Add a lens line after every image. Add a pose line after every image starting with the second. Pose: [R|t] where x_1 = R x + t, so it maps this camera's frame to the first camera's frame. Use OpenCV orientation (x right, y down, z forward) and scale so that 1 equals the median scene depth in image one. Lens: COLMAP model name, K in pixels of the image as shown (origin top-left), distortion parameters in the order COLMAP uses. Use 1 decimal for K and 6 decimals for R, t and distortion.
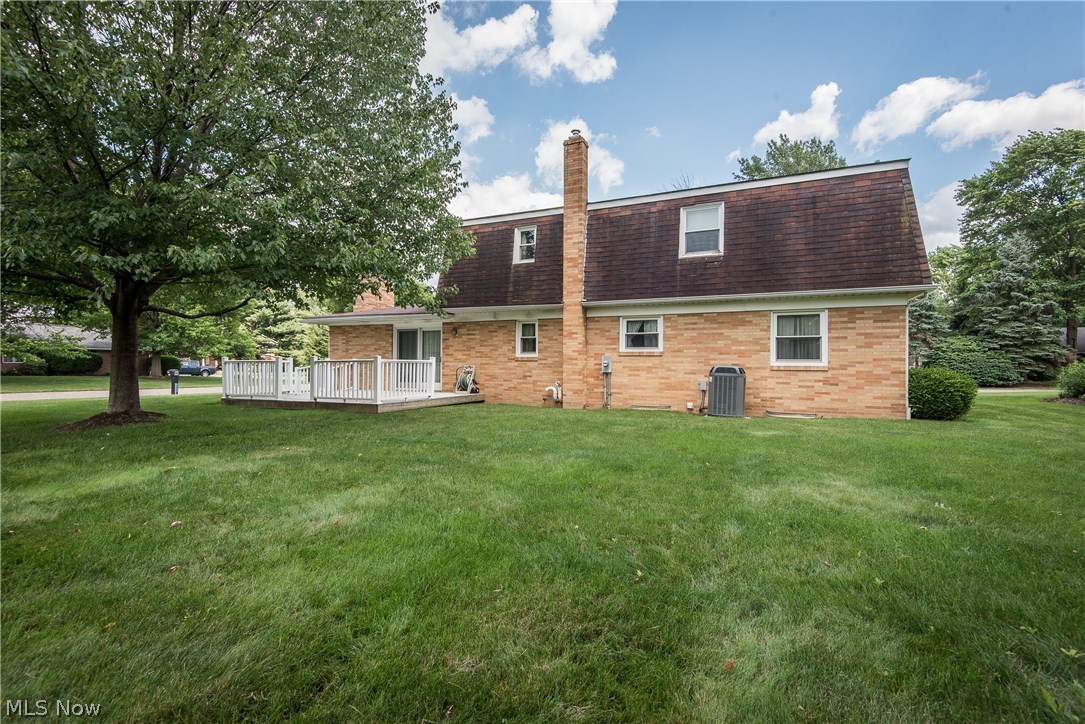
lens RADIAL K [[493.8, 0, 540.4], [0, 493.8, 362.9], [0, 0, 1]] dist [-0.000658, -0.001889]
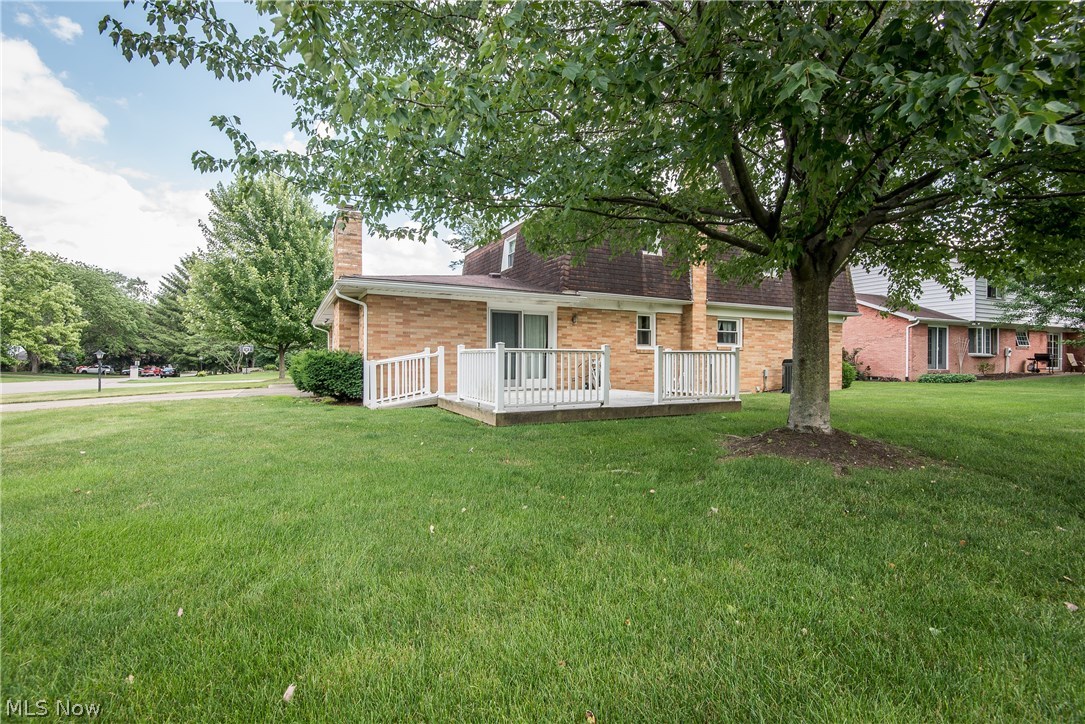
lens RADIAL K [[493.8, 0, 542.3], [0, 493.8, 359.0], [0, 0, 1]] dist [-0.000658, -0.001889]
pose [[0.648484, -0.004057, 0.761217, -0.889476], [-0.011165, 0.999828, 0.014840, -0.005220], [-0.761146, -0.018123, 0.648327, 0.496542]]
